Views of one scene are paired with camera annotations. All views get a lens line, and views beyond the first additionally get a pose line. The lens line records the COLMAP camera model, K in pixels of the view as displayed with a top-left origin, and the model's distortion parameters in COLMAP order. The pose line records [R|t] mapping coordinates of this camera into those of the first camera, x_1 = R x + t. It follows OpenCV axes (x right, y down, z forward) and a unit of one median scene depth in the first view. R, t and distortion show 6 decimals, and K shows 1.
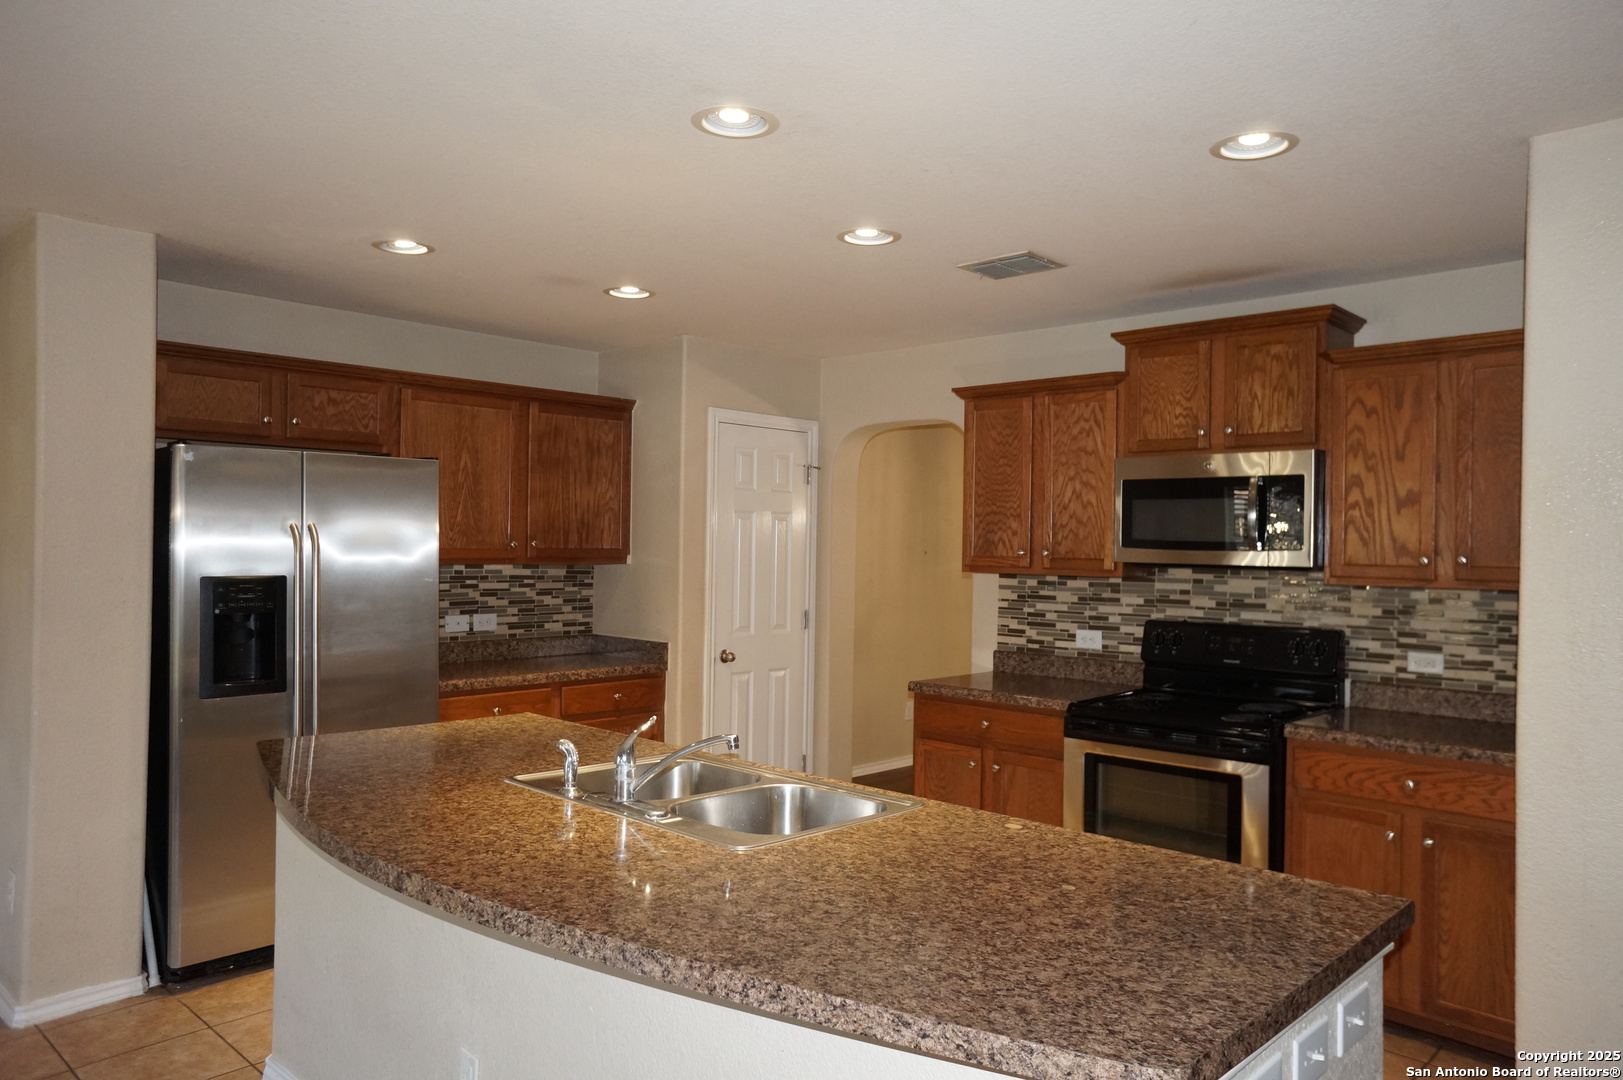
lens RADIAL K [[1119.8, 0, 820.0], [0, 1119.8, 540.1], [0, 0, 1]] dist [-0.062436, 0.092880]
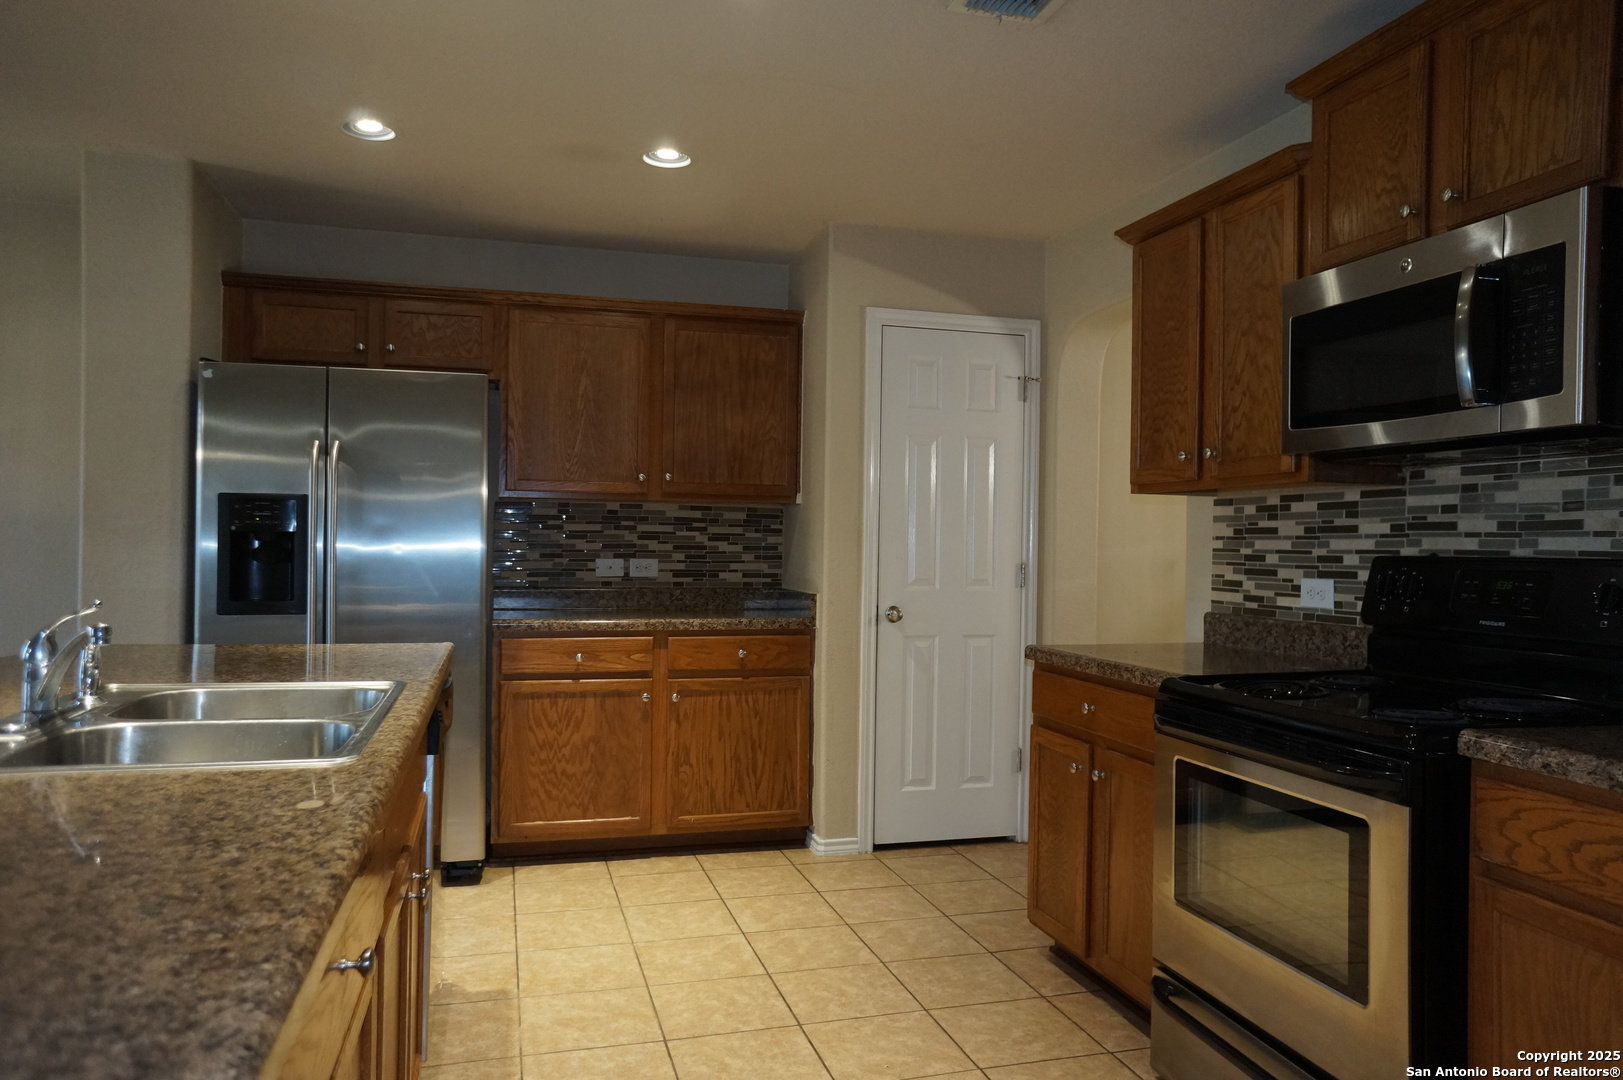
lens RADIAL K [[1119.8, 0, 814.4], [0, 1119.8, 537.7], [0, 0, 1]] dist [-0.062436, 0.092880]
pose [[0.860037, -0.004432, -0.510212, 0.336294], [0.000892, 0.999974, -0.007183, 0.065543], [0.510231, 0.005722, 0.860018, 0.332759]]
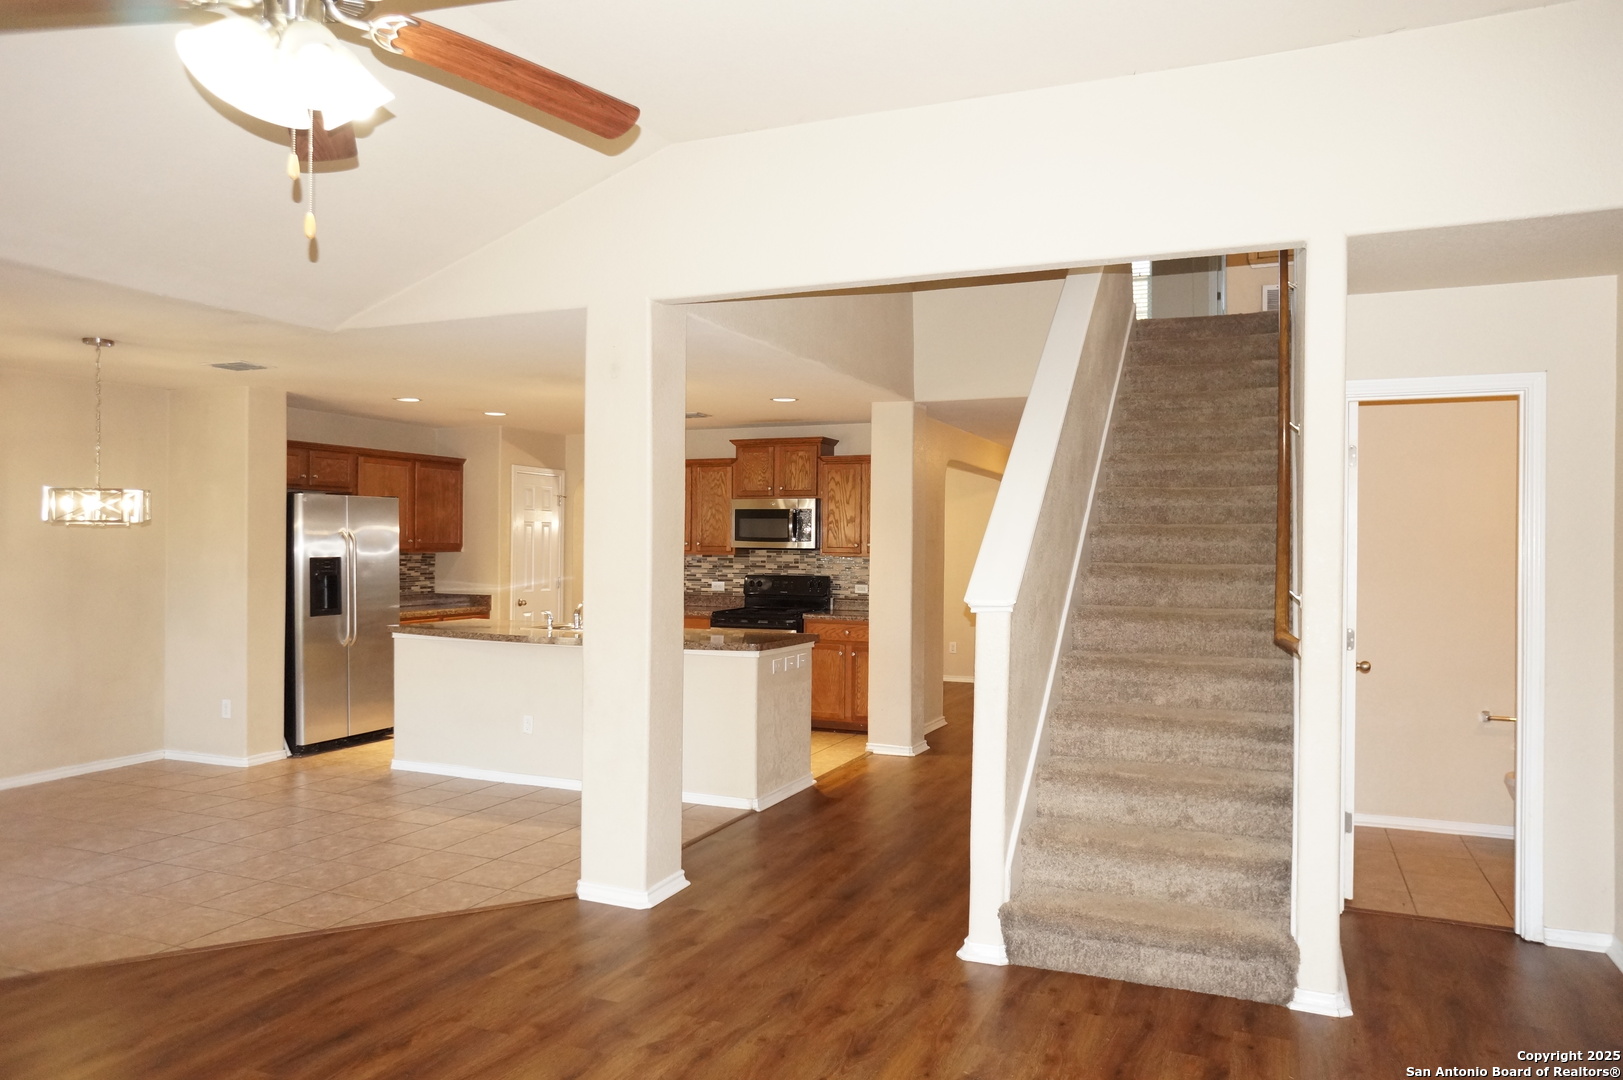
lens RADIAL K [[1119.8, 0, 810.2], [0, 1119.8, 544.5], [0, 0, 1]] dist [-0.062436, 0.092880]
pose [[0.938397, -0.006890, 0.345490, -0.321376], [0.004249, 0.999956, 0.008401, -0.003188], [-0.345533, -0.006415, 0.938385, -1.020382]]
